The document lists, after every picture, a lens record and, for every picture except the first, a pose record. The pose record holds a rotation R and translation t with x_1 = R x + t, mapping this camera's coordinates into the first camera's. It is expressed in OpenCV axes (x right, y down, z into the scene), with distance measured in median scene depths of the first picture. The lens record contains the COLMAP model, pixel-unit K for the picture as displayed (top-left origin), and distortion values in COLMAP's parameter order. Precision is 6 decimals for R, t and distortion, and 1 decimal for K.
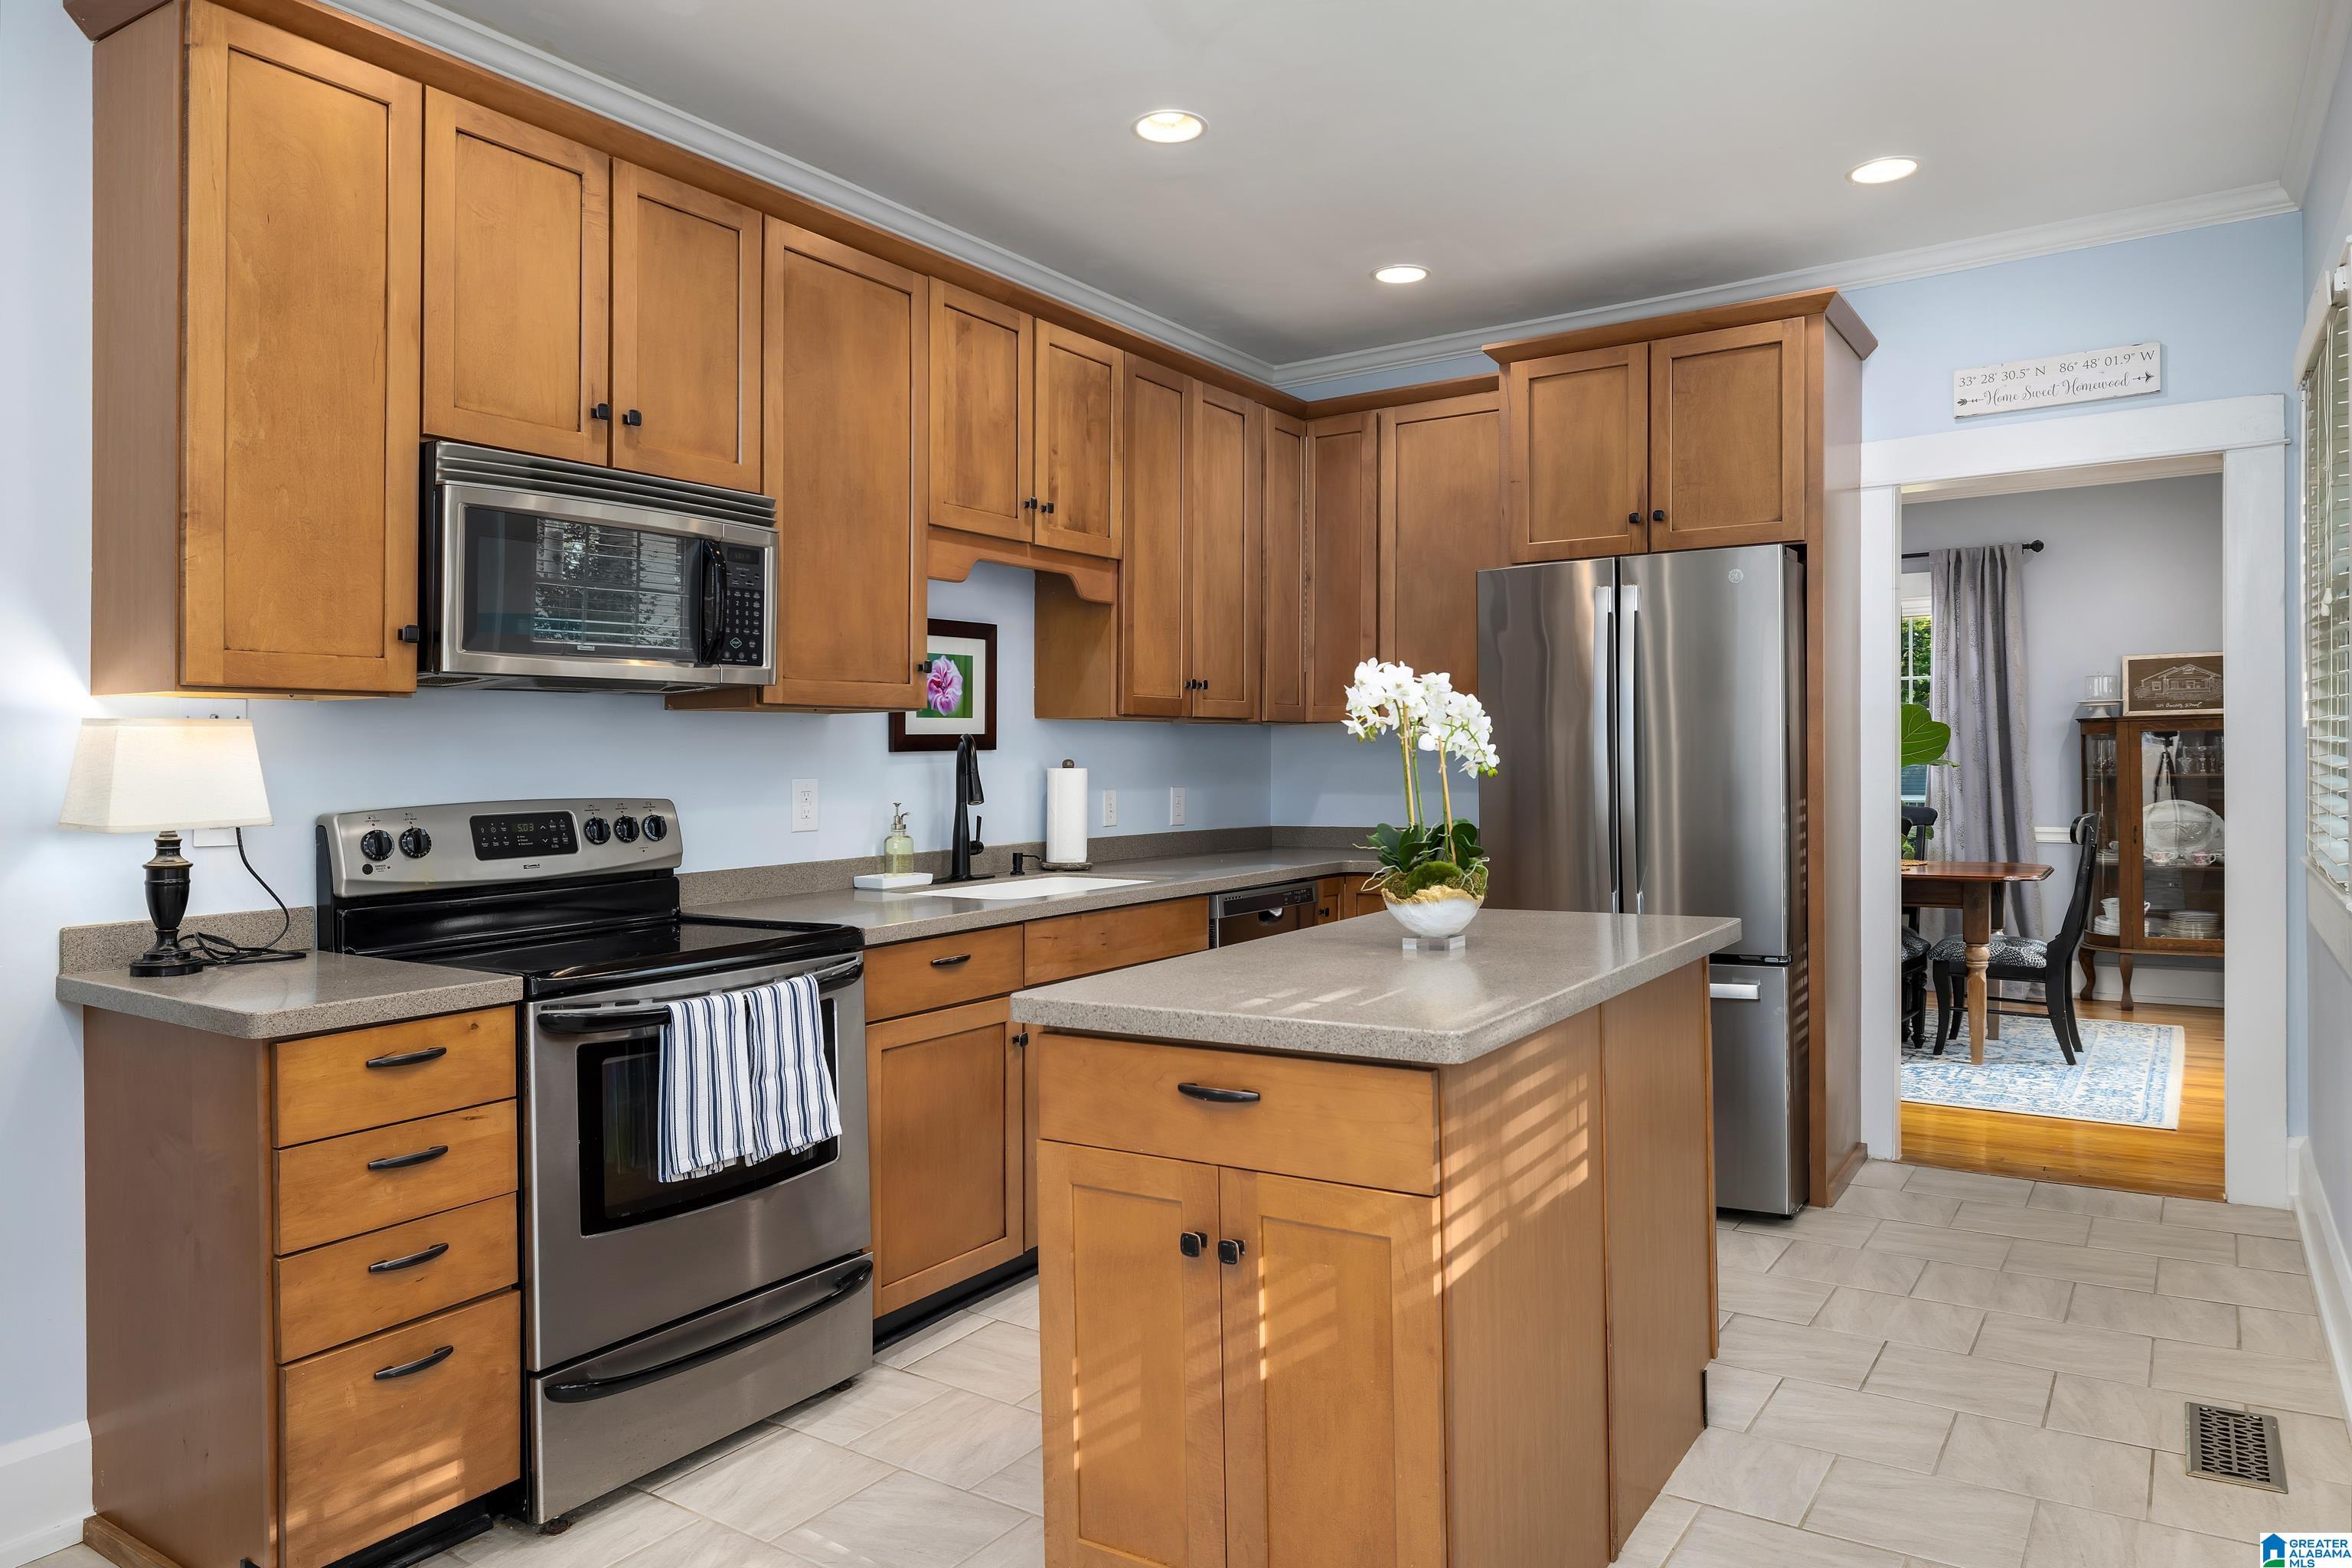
lens RADIAL K [[1555.2, 0, 1176.3], [0, 1555.2, 775.4], [0, 0, 1]] dist [-0.003630, 0.001607]
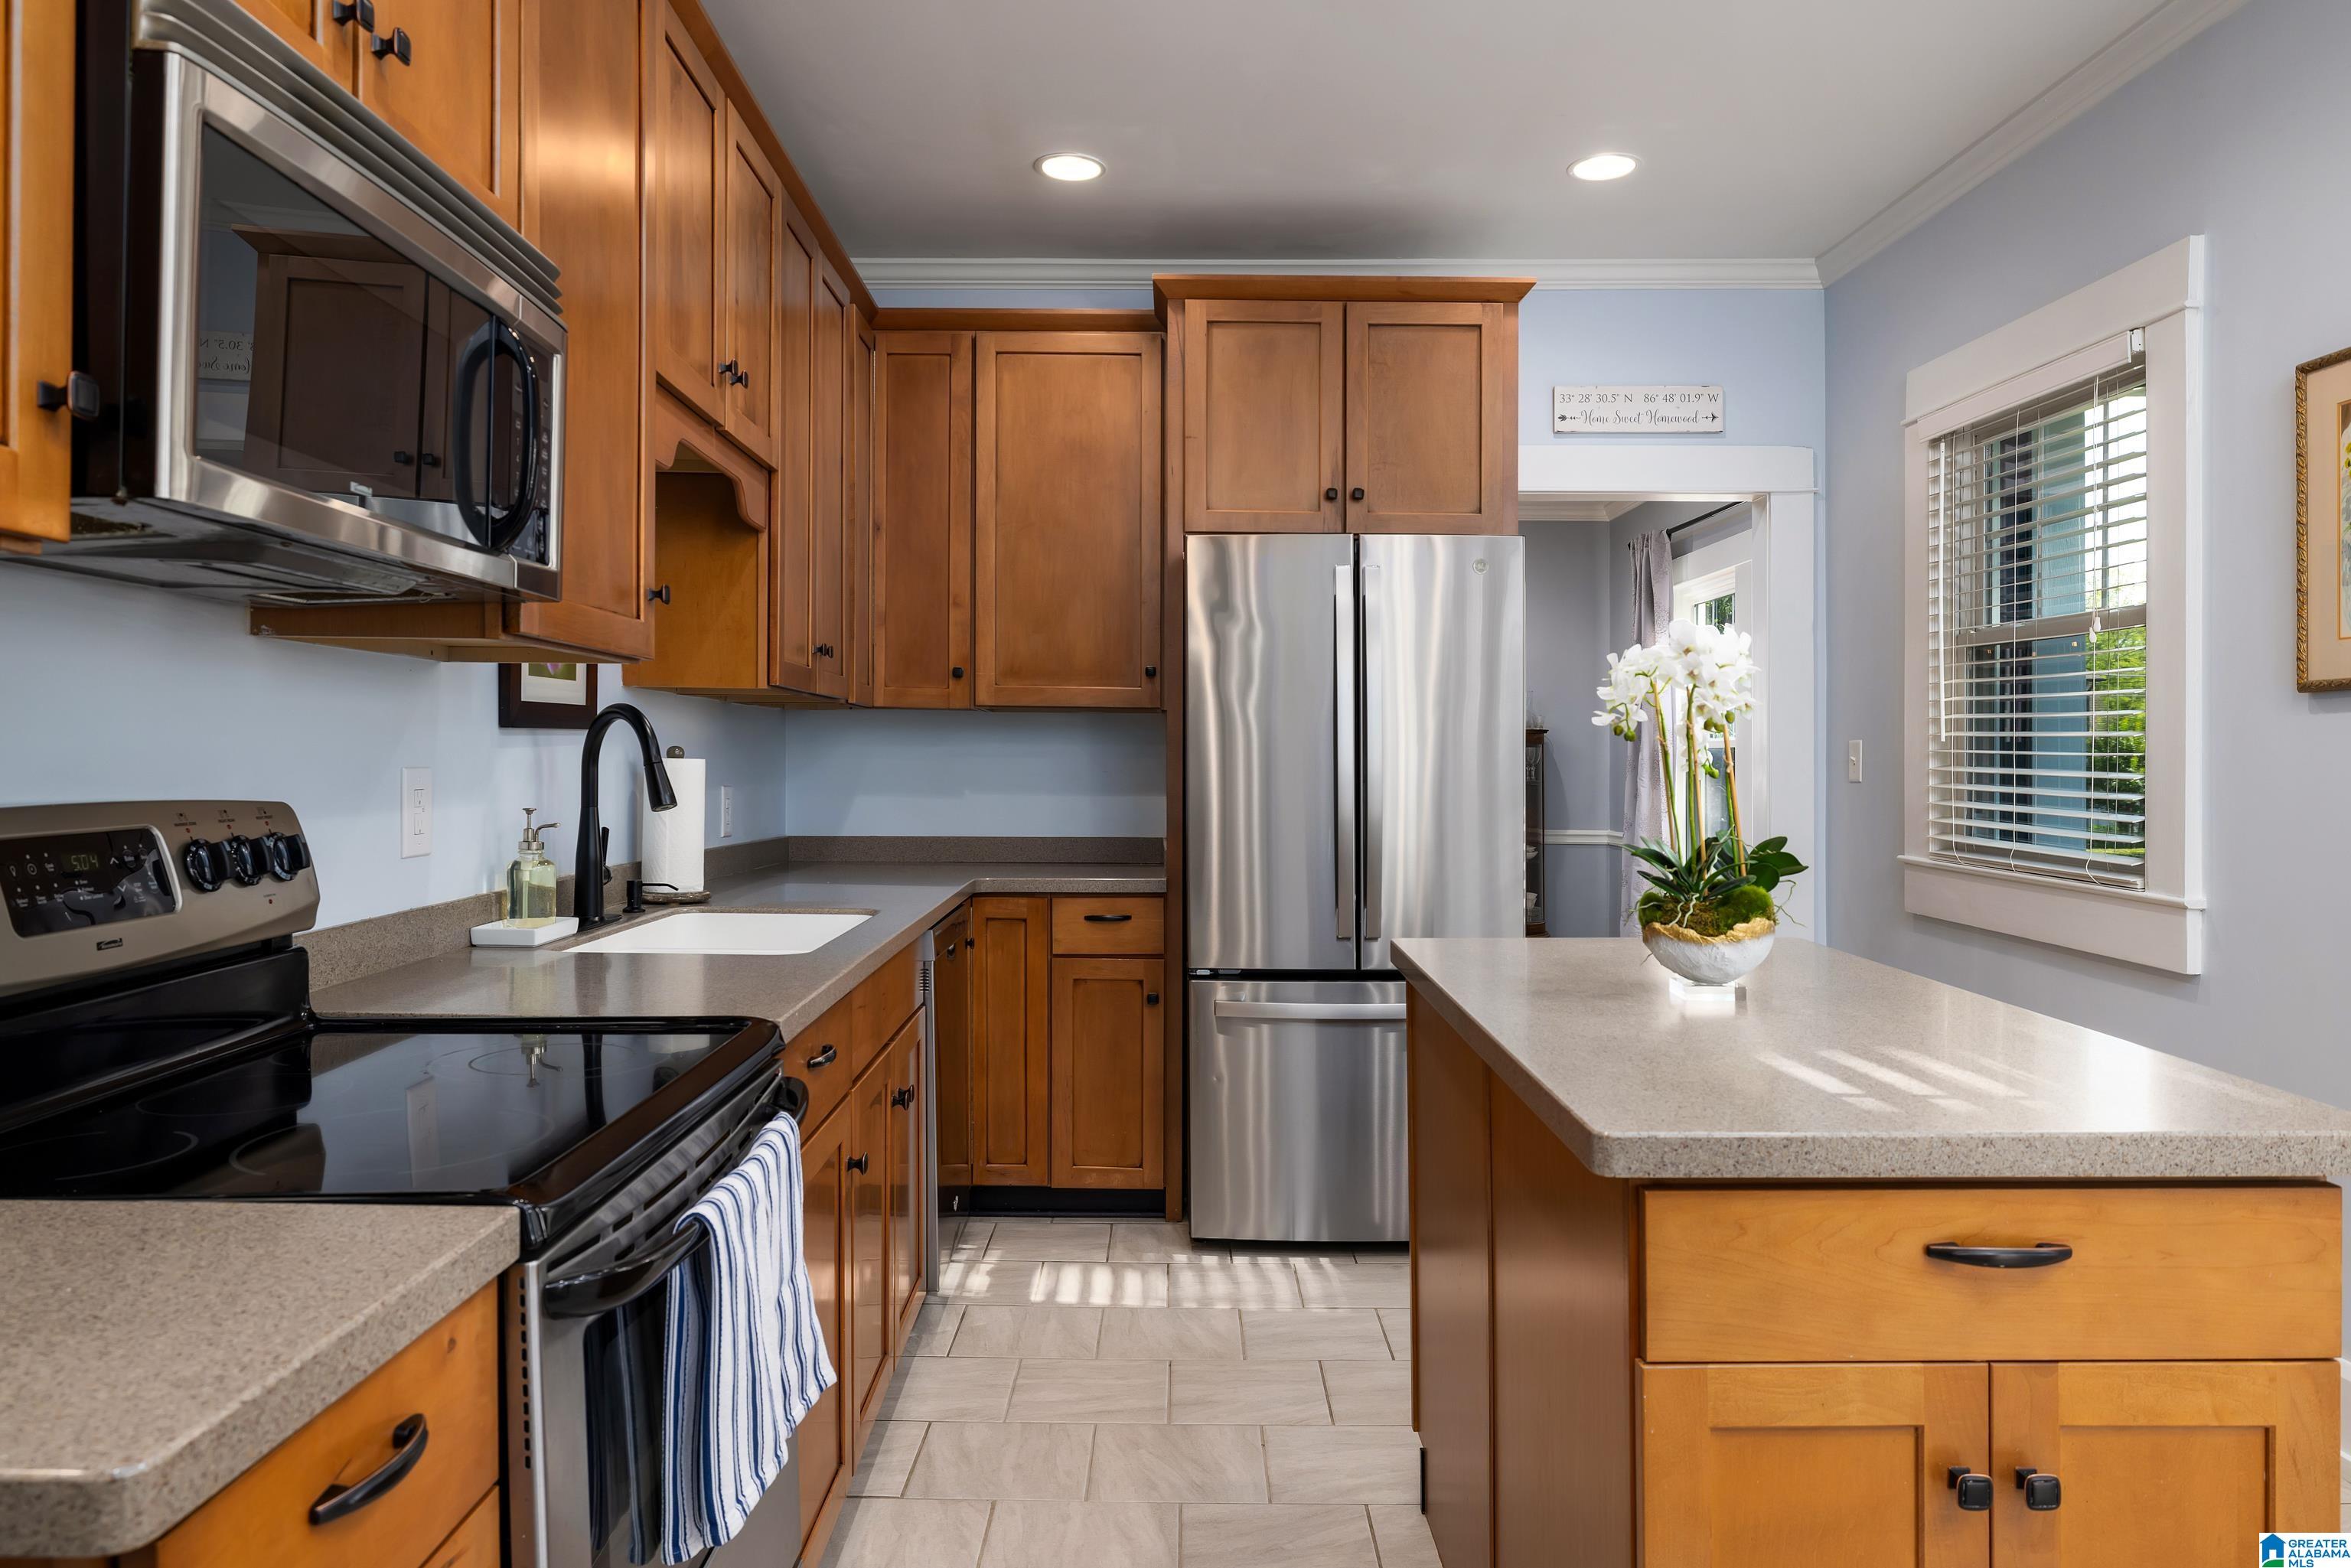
lens RADIAL K [[1554.5, 0, 1182.5], [0, 1554.5, 795.6], [0, 0, 1]] dist [-0.003630, 0.001607]
pose [[0.825651, 0.004719, 0.564162, -0.313567], [-0.011646, 0.999895, 0.008681, 0.004012], [-0.564061, -0.013738, 0.825619, 0.323417]]
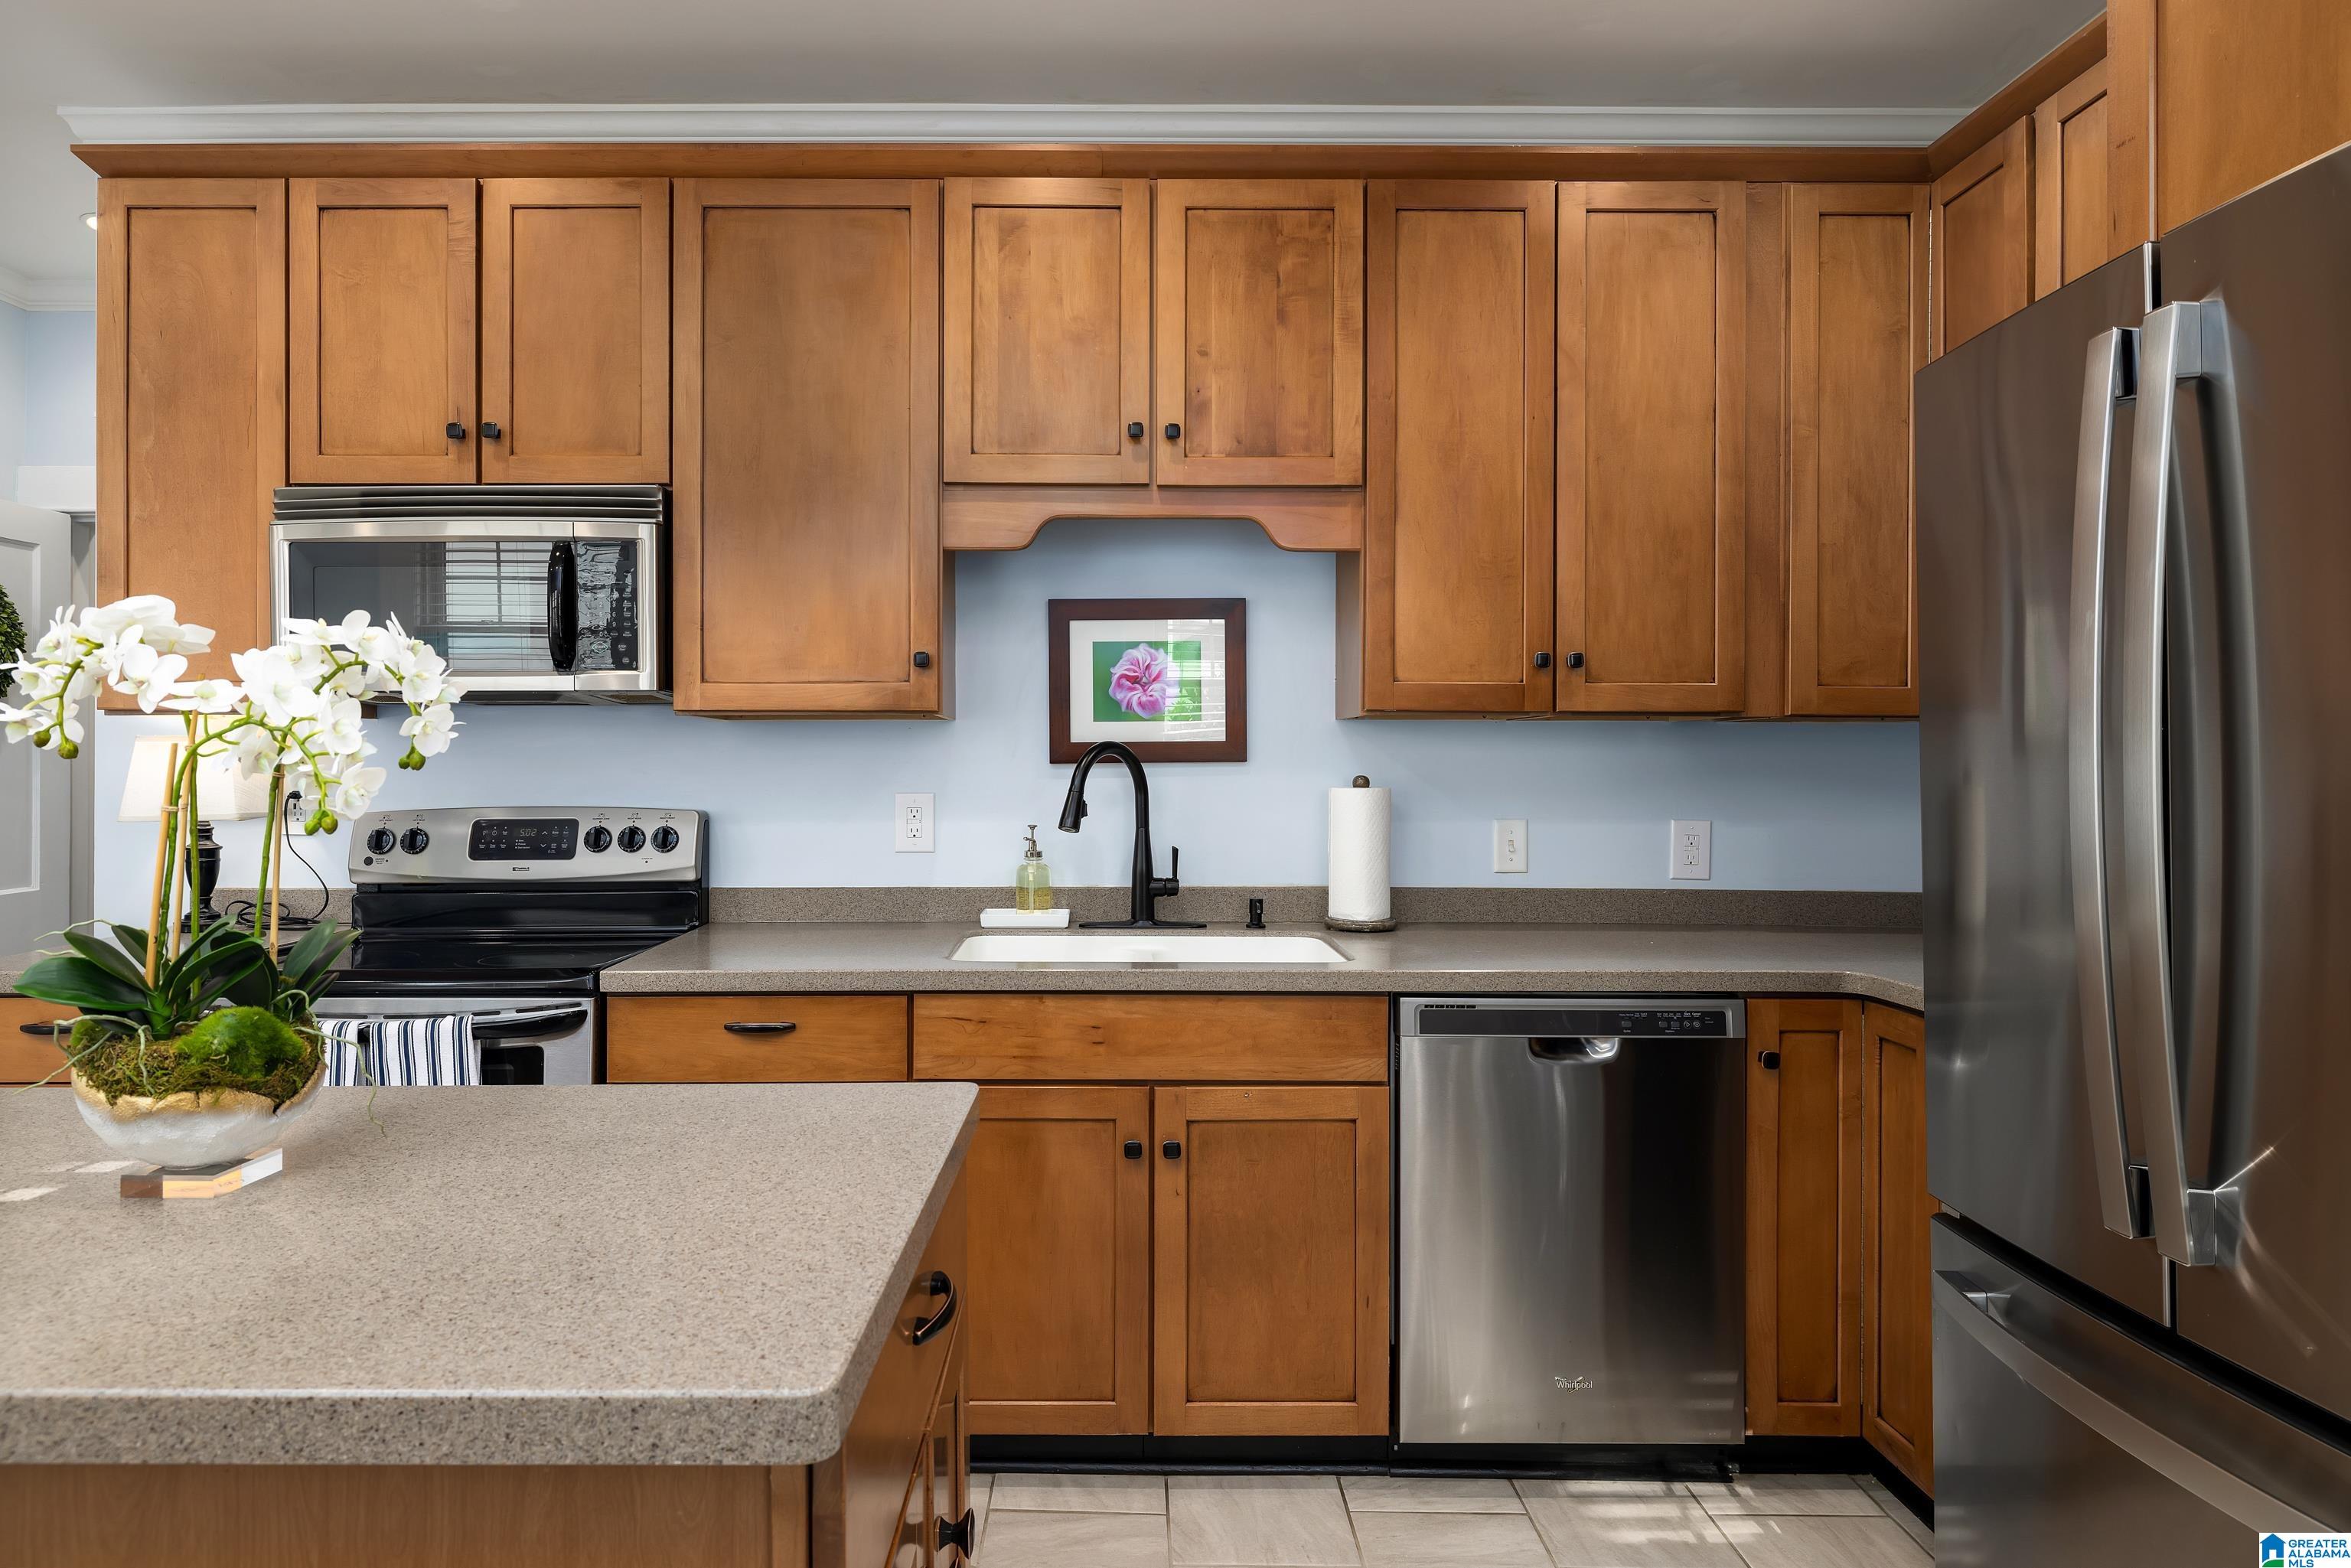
lens RADIAL K [[1291.2, 0, 1177.5], [0, 1291.2, 759.4], [0, 0, 1]] dist [-0.005860, -0.001047]
pose [[0.537197, 0.004491, -0.843445, 0.436843], [-0.016310, 0.999854, -0.005065, -0.014971], [0.843299, 0.016477, 0.537192, 0.685380]]
